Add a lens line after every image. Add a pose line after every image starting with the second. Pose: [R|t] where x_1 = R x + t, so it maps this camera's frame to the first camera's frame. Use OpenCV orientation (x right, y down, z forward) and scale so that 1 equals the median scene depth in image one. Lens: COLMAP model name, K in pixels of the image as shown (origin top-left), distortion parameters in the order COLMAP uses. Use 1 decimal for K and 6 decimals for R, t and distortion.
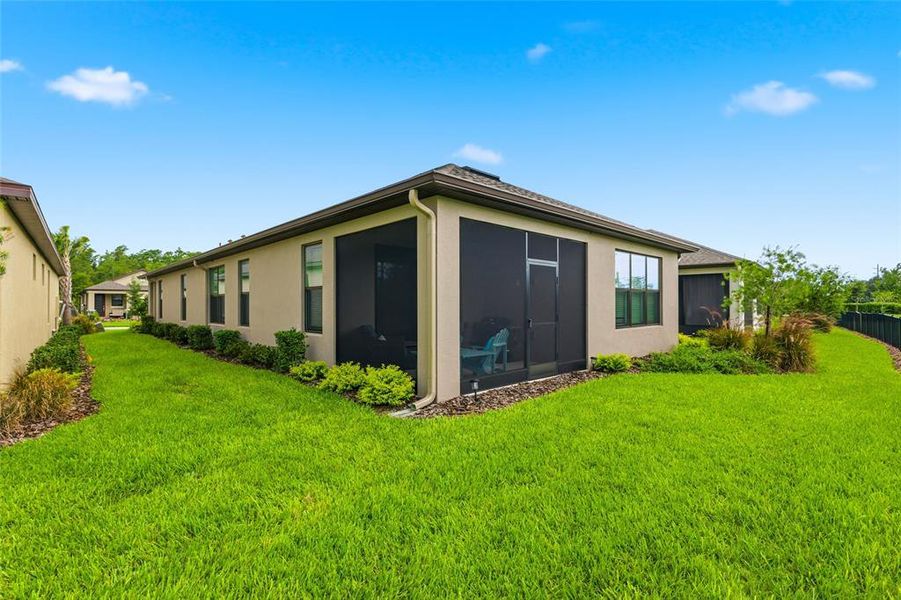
lens RADIAL K [[395.1, 0, 451.8], [0, 395.1, 302.7], [0, 0, 1]] dist [0.000966, -0.000066]
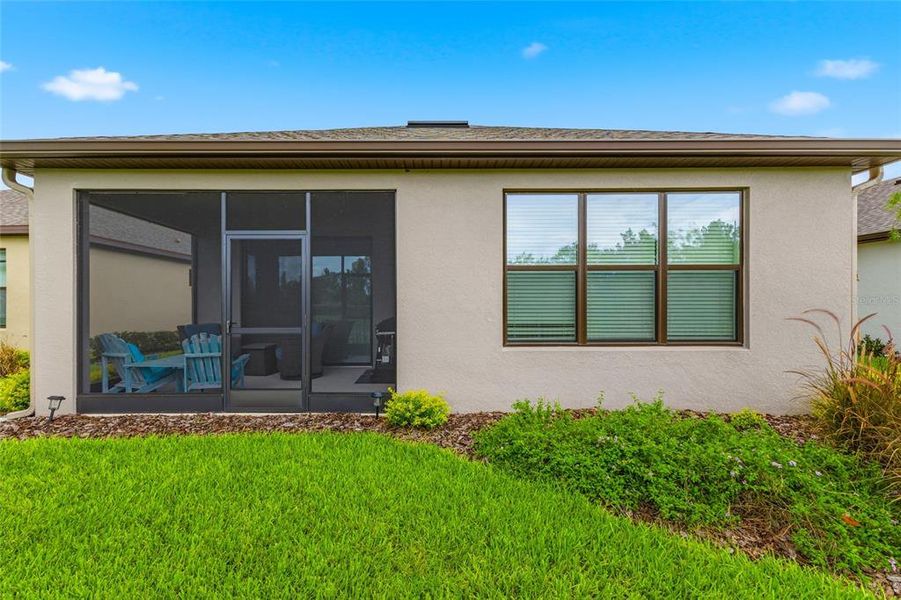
lens RADIAL K [[395.1, 0, 451.8], [0, 395.1, 302.7], [0, 0, 1]] dist [0.000966, -0.000066]
pose [[0.744878, -0.012676, -0.667080, 0.710688], [0.003918, 0.999885, -0.014626, 0.016791], [0.667189, 0.008281, 0.744842, 0.583544]]
